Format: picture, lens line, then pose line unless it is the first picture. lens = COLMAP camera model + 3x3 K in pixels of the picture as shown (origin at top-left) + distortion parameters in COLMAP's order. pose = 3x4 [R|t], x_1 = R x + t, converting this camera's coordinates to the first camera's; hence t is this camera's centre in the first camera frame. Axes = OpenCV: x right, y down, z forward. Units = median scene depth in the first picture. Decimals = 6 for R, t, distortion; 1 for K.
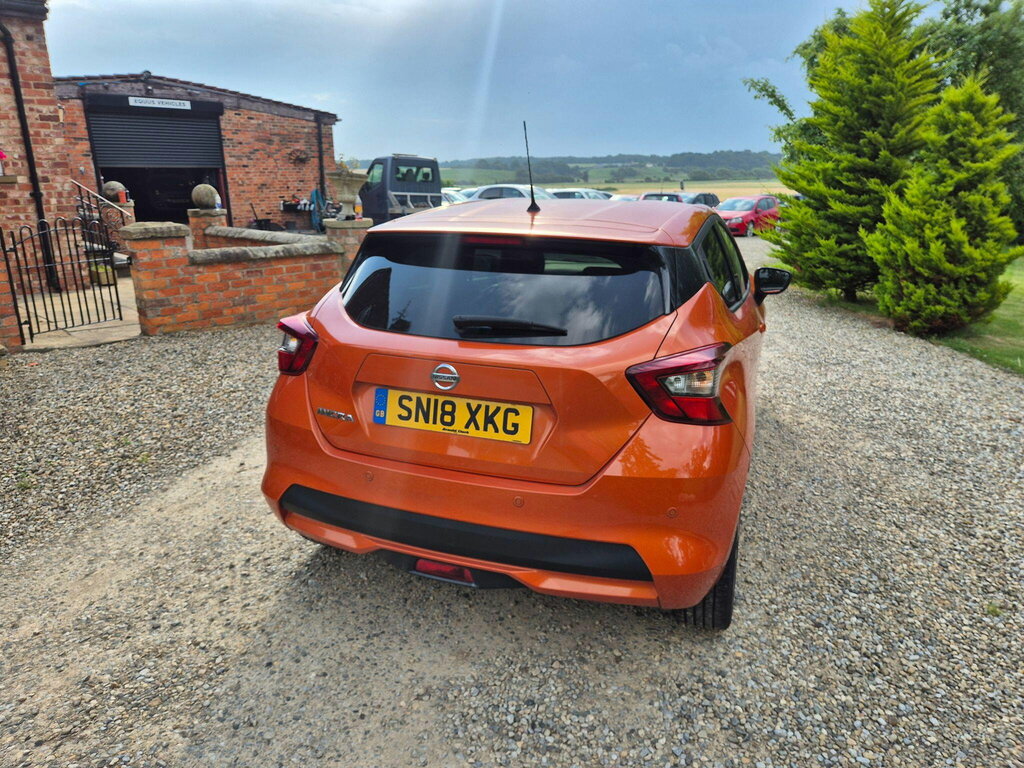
lens RADIAL K [[691.1, 0, 506.0], [0, 691.1, 386.5], [0, 0, 1]] dist [0.078812, -0.073542]
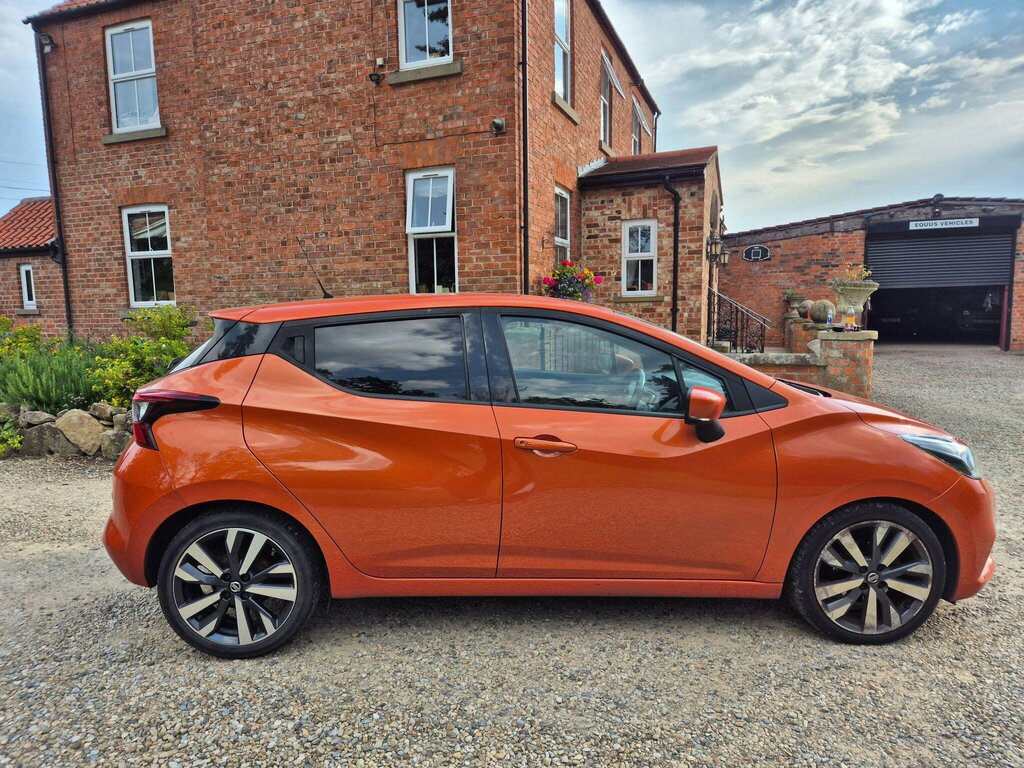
lens RADIAL K [[691.1, 0, 506.0], [0, 691.1, 386.5], [0, 0, 1]] dist [0.078812, -0.073542]
pose [[0.395029, 0.099477, -0.913267, 0.404303], [-0.252008, 0.967719, -0.003596, -0.051284], [0.883427, 0.231571, 0.407346, 0.233466]]
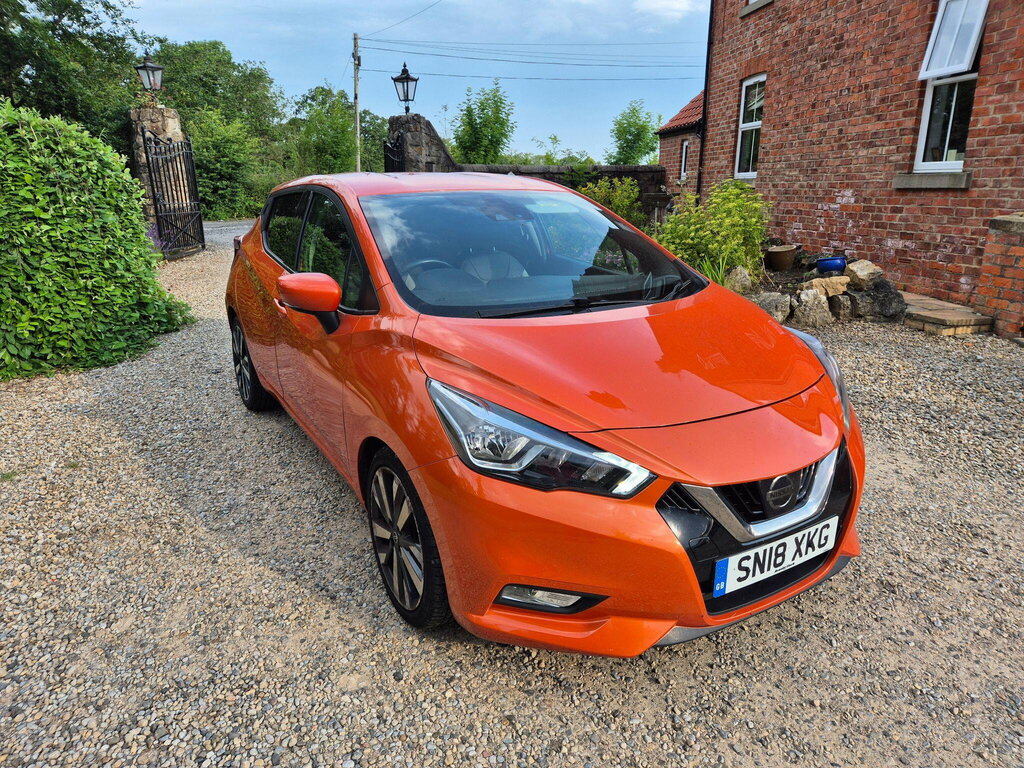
lens RADIAL K [[686.8, 0, 512.0], [0, 686.8, 384.0], [0, 0, 1]] dist [0.060418, -0.058850]
pose [[-0.608623, 0.223415, -0.761357, 0.344565], [-0.227872, 0.869904, 0.437426, -0.180464], [0.760035, 0.439719, -0.478534, 0.656007]]
